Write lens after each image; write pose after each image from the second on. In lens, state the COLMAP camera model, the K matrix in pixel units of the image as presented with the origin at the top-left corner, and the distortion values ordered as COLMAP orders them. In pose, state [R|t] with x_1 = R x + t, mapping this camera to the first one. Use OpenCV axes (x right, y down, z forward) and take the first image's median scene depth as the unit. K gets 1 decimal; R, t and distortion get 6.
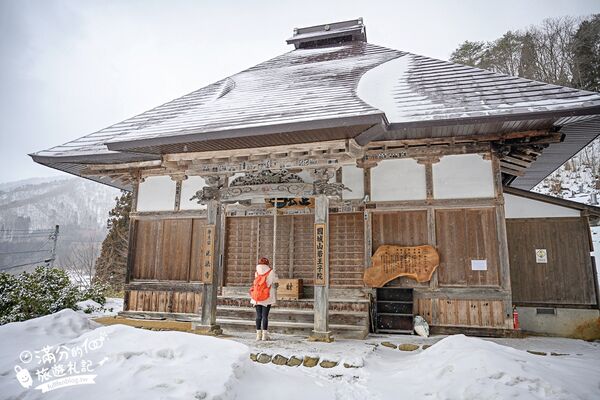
lens RADIAL K [[411.5, 0, 300.0], [0, 411.5, 200.0], [0, 0, 1]] dist [-0.003475, 0.001992]
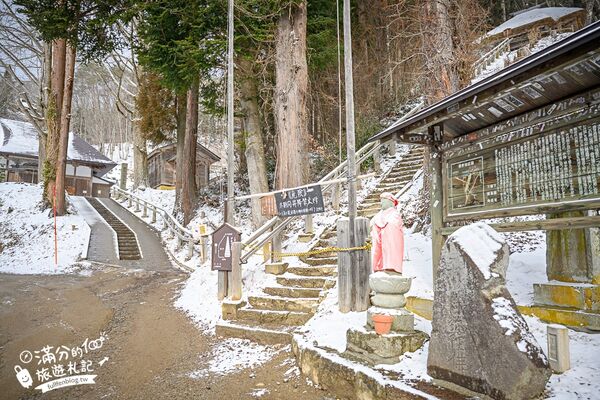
lens RADIAL K [[411.5, 0, 300.0], [0, 411.5, 200.0], [0, 0, 1]] dist [-0.003475, 0.001992]
pose [[0.619479, 0.098338, 0.778830, -1.483878], [-0.123940, 0.991931, -0.026664, 0.072302], [-0.775168, -0.080011, 0.626669, -3.386096]]
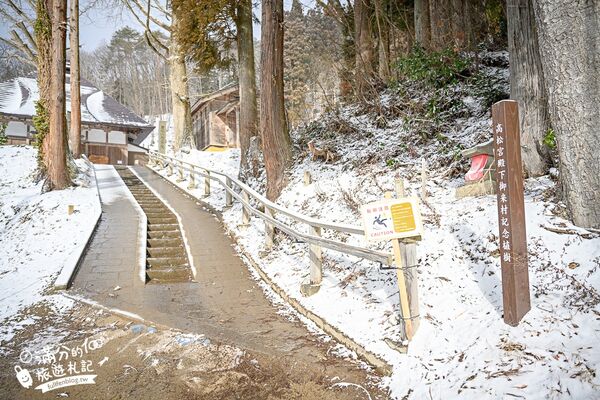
lens RADIAL K [[411.5, 0, 300.0], [0, 411.5, 200.0], [0, 0, 1]] dist [-0.003475, 0.001992]
pose [[0.695353, 0.025110, 0.718230, -1.029938], [-0.092800, 0.994160, 0.055088, 0.135257], [-0.712652, -0.104957, 0.693622, -2.614428]]
